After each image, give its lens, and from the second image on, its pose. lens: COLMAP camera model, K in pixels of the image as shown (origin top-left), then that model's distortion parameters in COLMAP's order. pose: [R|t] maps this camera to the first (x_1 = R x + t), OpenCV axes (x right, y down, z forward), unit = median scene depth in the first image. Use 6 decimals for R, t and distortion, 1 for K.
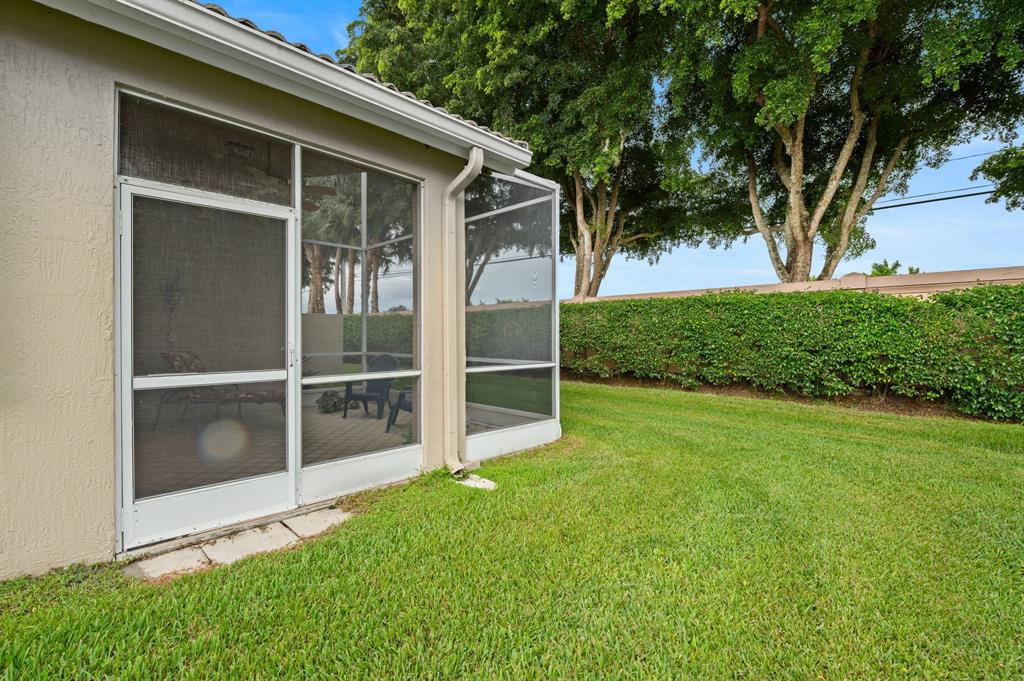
lens RADIAL K [[446.5, 0, 509.6], [0, 446.5, 331.1], [0, 0, 1]] dist [0.000910, 0.000142]
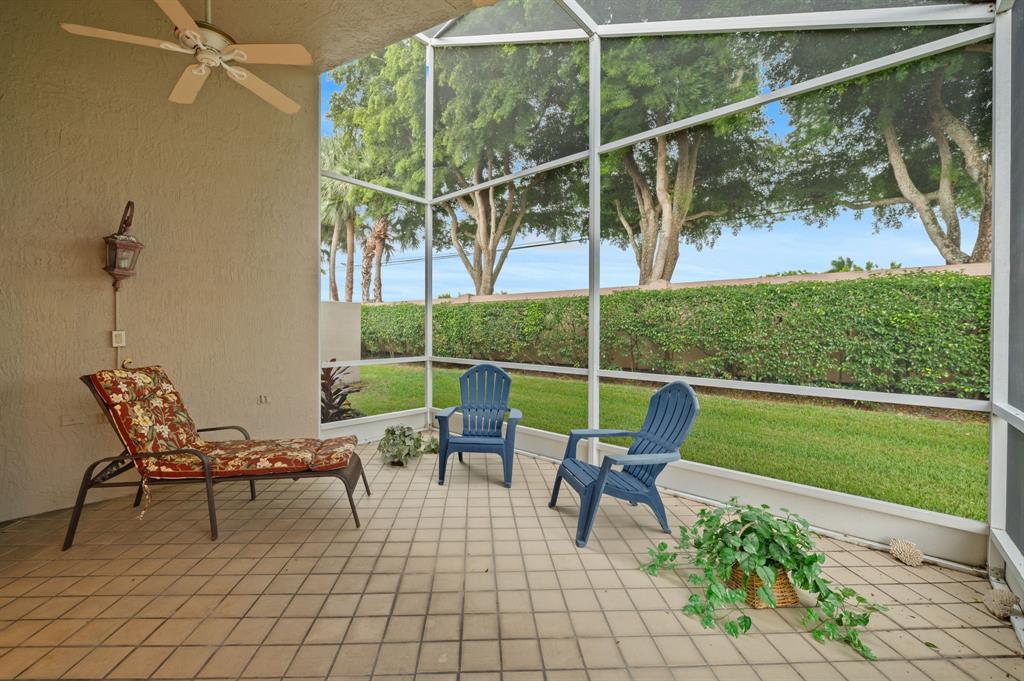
lens RADIAL K [[429.0, 0, 509.6], [0, 429.0, 330.5], [0, 0, 1]] dist [-0.001750, -0.000151]
pose [[0.998851, 0.002347, 0.047861, -0.185694], [-0.003275, 0.999808, 0.019332, -0.004720], [-0.047806, -0.019466, 0.998667, 0.276655]]
